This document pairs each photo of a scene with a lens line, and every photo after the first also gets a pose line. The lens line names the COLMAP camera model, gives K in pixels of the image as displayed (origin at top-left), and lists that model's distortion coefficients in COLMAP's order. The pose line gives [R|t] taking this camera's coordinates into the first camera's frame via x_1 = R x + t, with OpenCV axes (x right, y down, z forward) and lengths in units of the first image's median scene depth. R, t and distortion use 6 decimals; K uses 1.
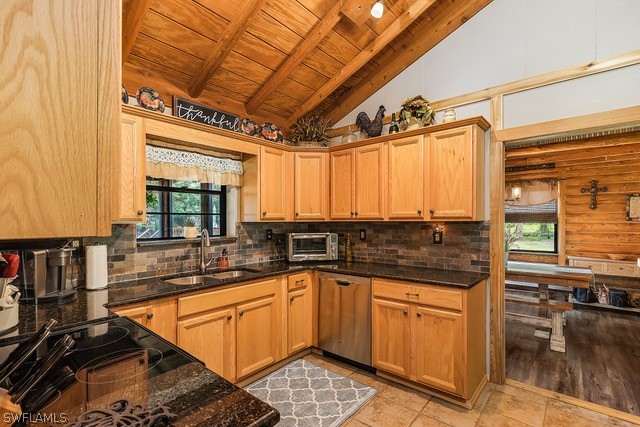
lens RADIAL K [[300.5, 0, 319.6], [0, 300.5, 222.5], [0, 0, 1]] dist [-0.000780, 0.000257]
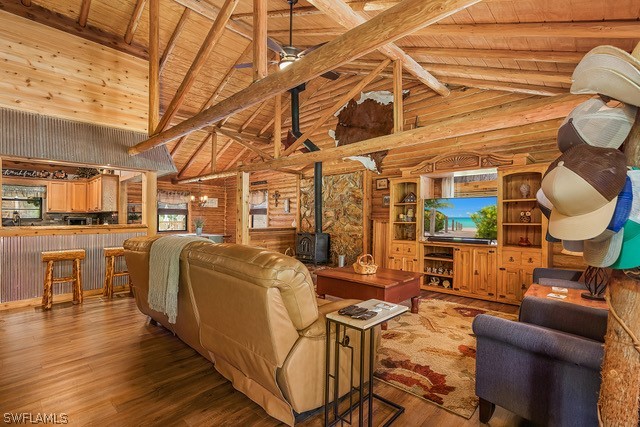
lens RADIAL K [[300.5, 0, 319.6], [0, 300.5, 222.5], [0, 0, 1]] dist [-0.000780, 0.000257]
pose [[0.998912, -0.001397, -0.046614, 1.329722], [0.001727, 0.999974, 0.007052, 0.041475], [0.046603, -0.007125, 0.998888, -0.847754]]
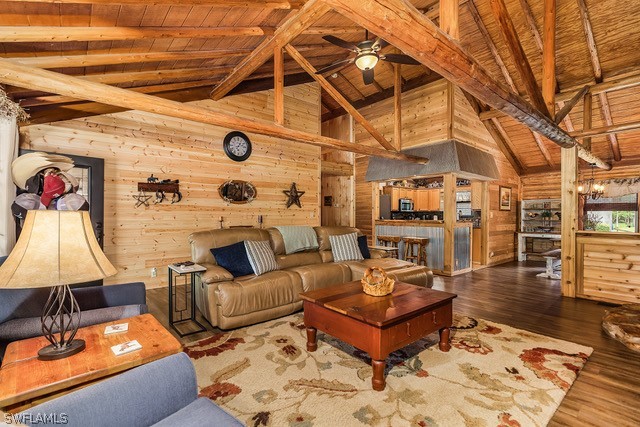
lens RADIAL K [[295.4, 0, 318.7], [0, 295.4, 215.5], [0, 0, 1]] dist [0.001883, 0.000971]
pose [[-0.165380, 0.001507, -0.986229, 1.989153], [-0.009828, 0.999947, 0.003176, 0.034597], [0.986181, 0.010218, -0.165356, -0.055499]]
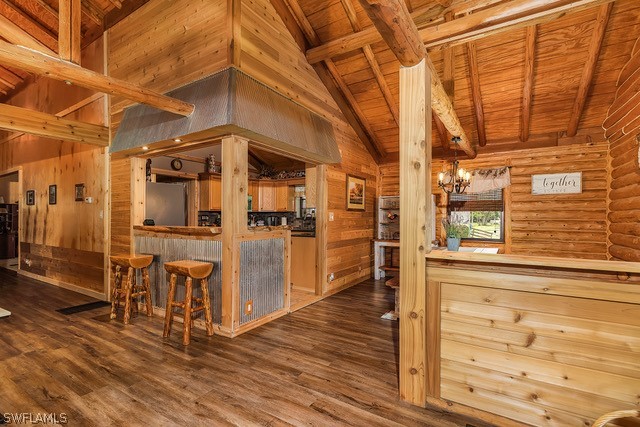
lens RADIAL K [[295.4, 0, 318.7], [0, 295.4, 215.5], [0, 0, 1]] dist [0.001883, 0.000971]
pose [[0.144370, -0.003378, -0.989518, 1.301447], [-0.008972, 0.999949, -0.004722, 0.029304], [0.989483, 0.009559, 0.144333, 0.394529]]
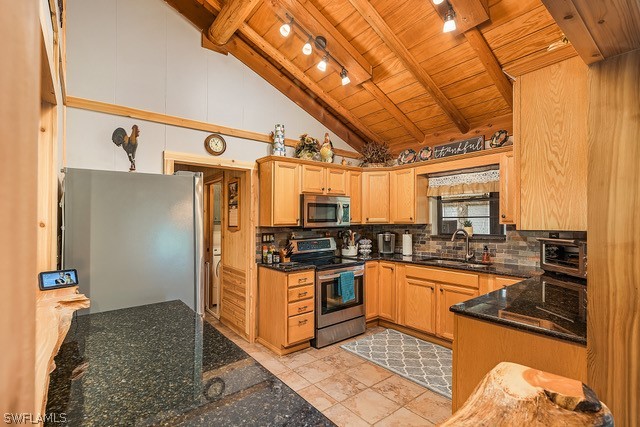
lens RADIAL K [[300.5, 0, 319.6], [0, 300.5, 222.5], [0, 0, 1]] dist [-0.000780, 0.000257]
pose [[-0.195185, 0.009859, -0.980717, 0.617406], [-0.001683, 0.999945, 0.010388, -0.011546], [0.980765, 0.003678, -0.195157, 0.356388]]
